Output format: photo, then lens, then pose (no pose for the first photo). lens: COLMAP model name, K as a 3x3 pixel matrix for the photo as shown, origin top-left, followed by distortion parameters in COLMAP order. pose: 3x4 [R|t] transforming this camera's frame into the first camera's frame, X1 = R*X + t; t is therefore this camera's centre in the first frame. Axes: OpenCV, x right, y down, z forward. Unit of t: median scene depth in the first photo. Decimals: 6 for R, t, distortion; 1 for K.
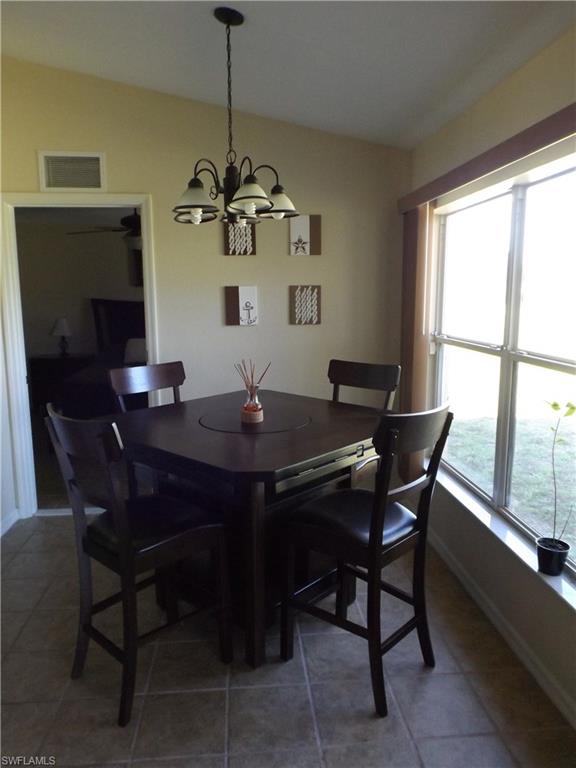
lens RADIAL K [[549.8, 0, 287.5], [0, 549.8, 381.5], [0, 0, 1]] dist [0.006772, -0.028019]
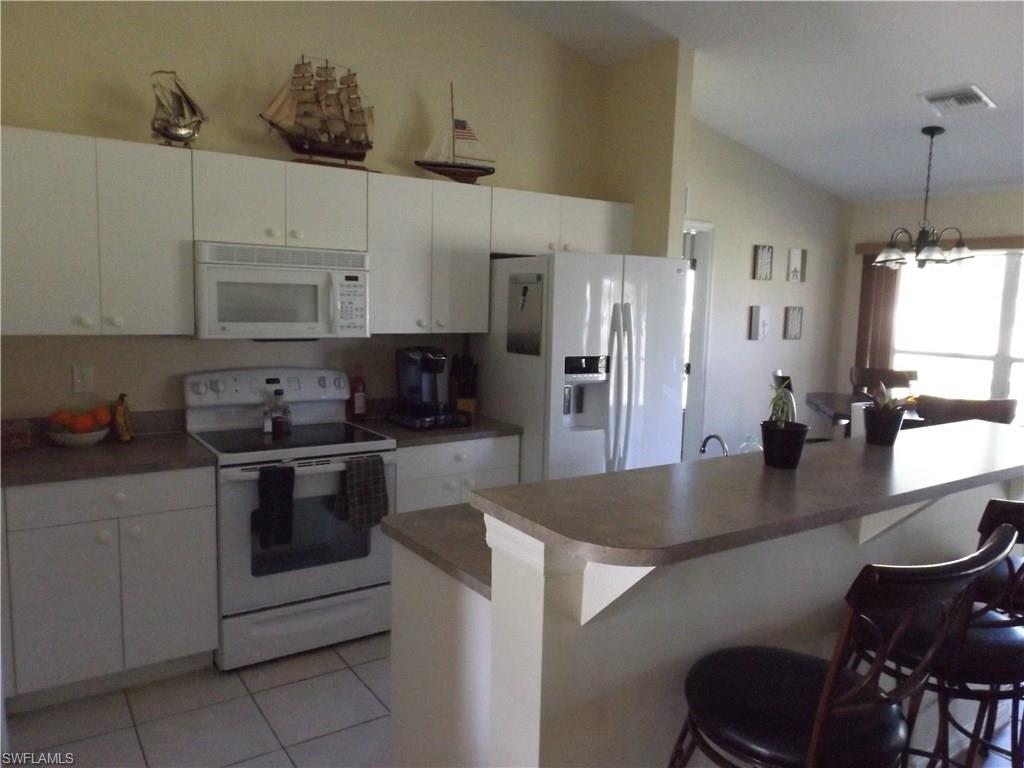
lens RADIAL K [[733.0, 0, 513.5], [0, 733.0, 385.6], [0, 0, 1]] dist [0.006772, -0.028019]
pose [[0.868899, -0.029685, 0.494098, -1.307108], [0.047639, 0.998581, -0.023782, 0.005962], [-0.492691, 0.044202, 0.869081, -0.080174]]
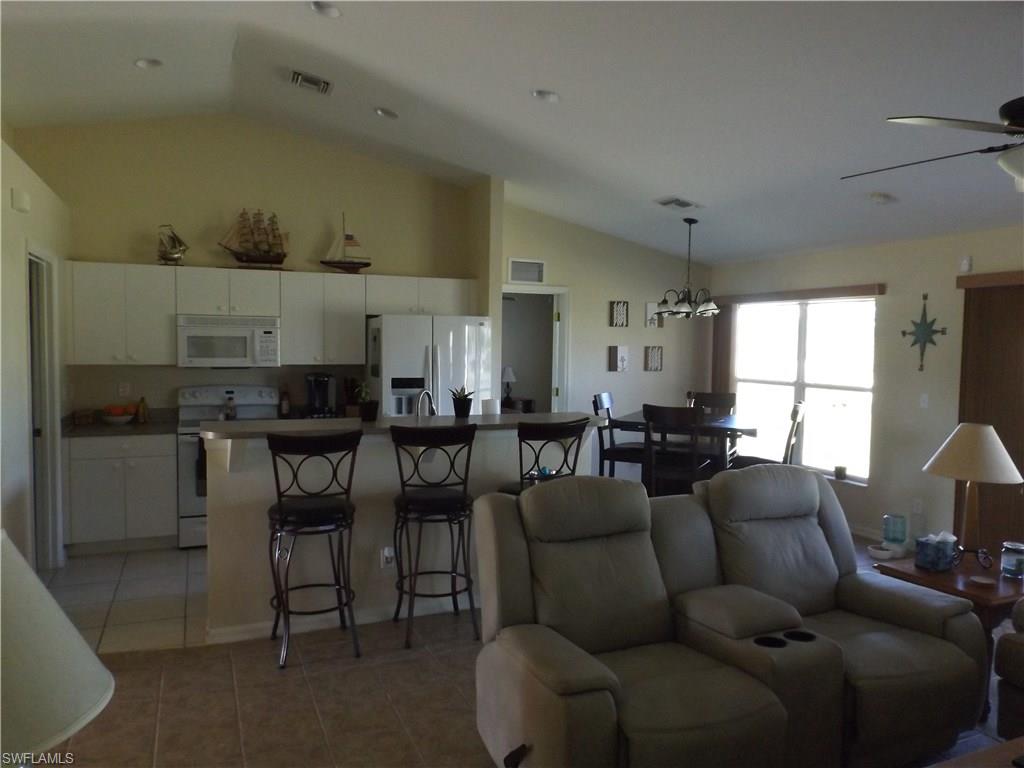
lens RADIAL K [[733.0, 0, 514.3], [0, 733.0, 384.1], [0, 0, 1]] dist [0.006772, -0.028019]
pose [[0.950556, -0.000145, 0.310552, -1.008417], [0.030781, 0.995120, -0.093753, 0.118712], [-0.309023, 0.098677, 0.945922, -0.857706]]
